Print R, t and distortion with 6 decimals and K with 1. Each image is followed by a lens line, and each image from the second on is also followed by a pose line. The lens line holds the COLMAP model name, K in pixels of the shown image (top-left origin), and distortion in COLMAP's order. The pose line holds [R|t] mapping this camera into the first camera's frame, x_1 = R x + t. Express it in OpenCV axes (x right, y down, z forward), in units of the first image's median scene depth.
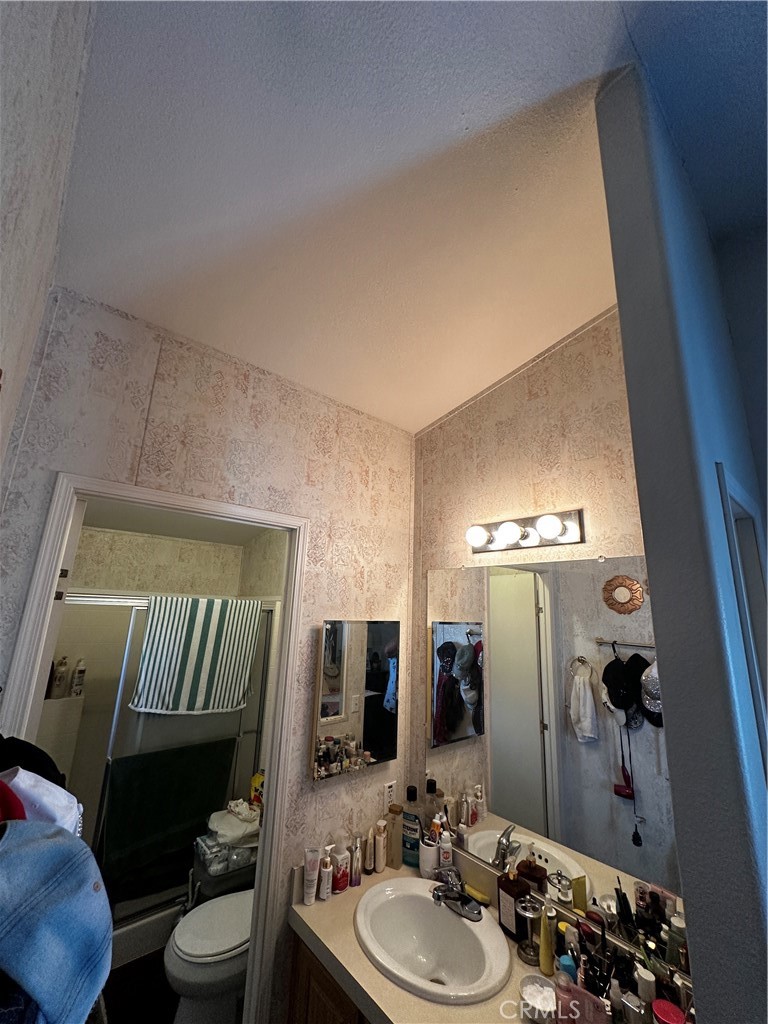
lens RADIAL K [[406.5, 0, 384.2], [0, 406.5, 514.2], [0, 0, 1]] dist [-0.002466, 0.000352]
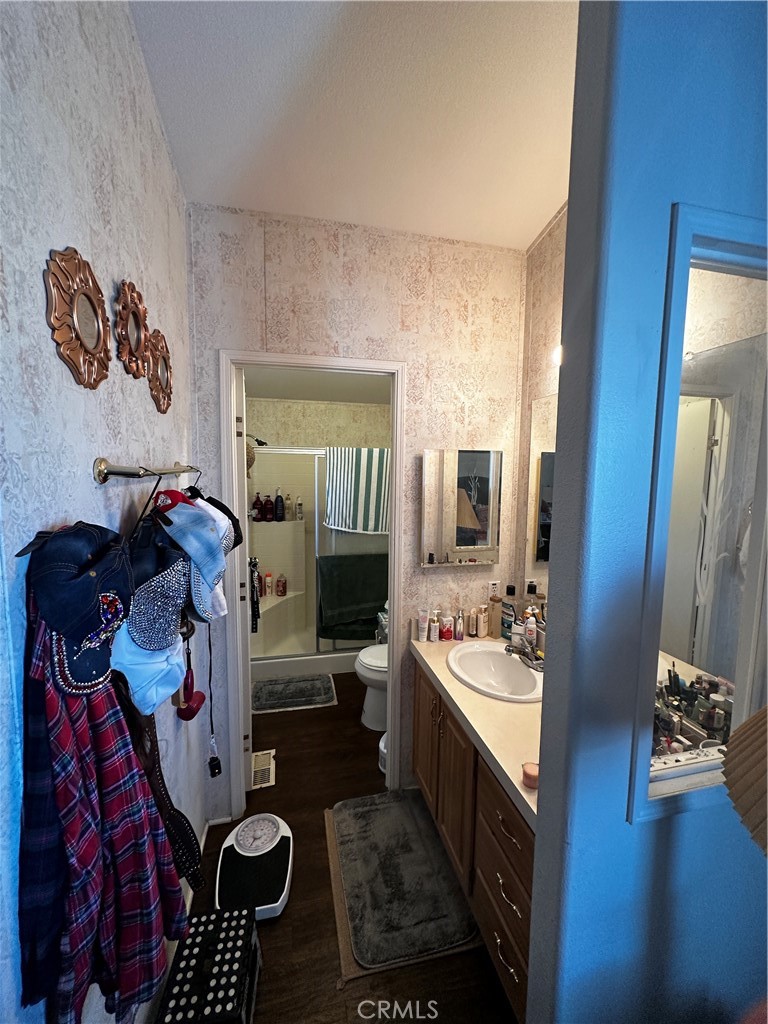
lens RADIAL K [[406.5, 0, 386.8], [0, 406.5, 512.9], [0, 0, 1]] dist [-0.002466, 0.000352]
pose [[0.884531, 0.021049, -0.466006, 0.246620], [0.126835, 0.950495, 0.283678, 0.066514], [0.448907, -0.310028, 0.838072, -0.085763]]
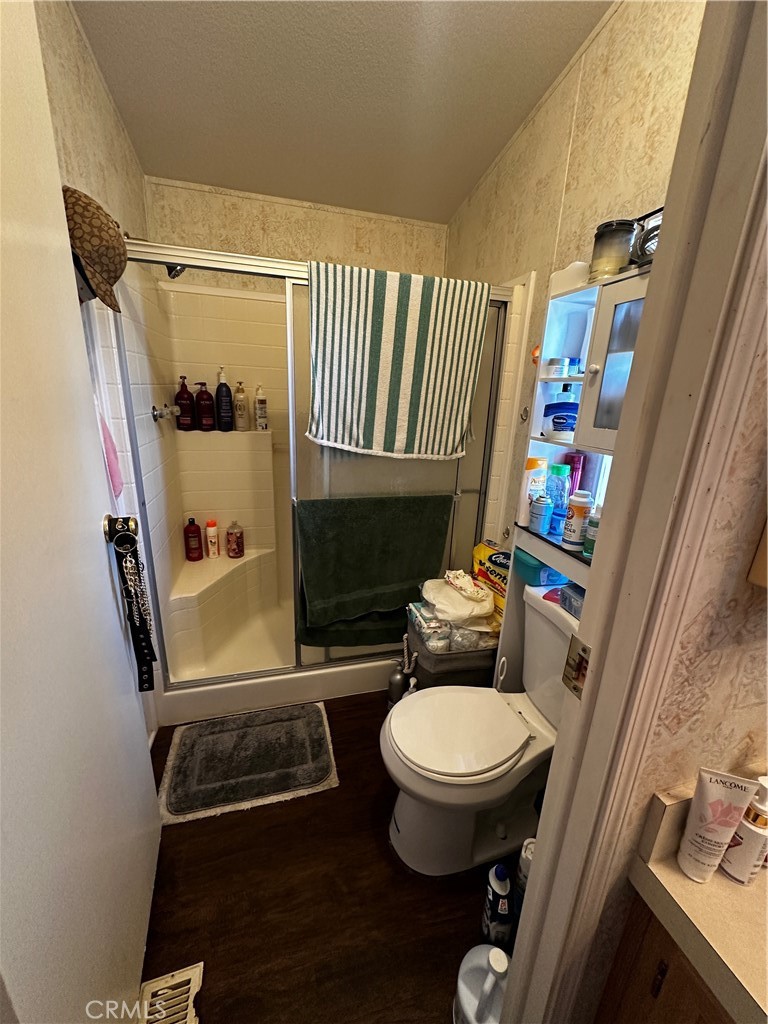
lens RADIAL K [[406.5, 0, 384.2], [0, 406.5, 510.7], [0, 0, 1]] dist [-0.002466, 0.000352]
pose [[0.903996, 0.122068, -0.409745, -0.226864], [0.091056, 0.881418, 0.463477, 0.300280], [0.417732, -0.456291, 0.785683, 0.490731]]
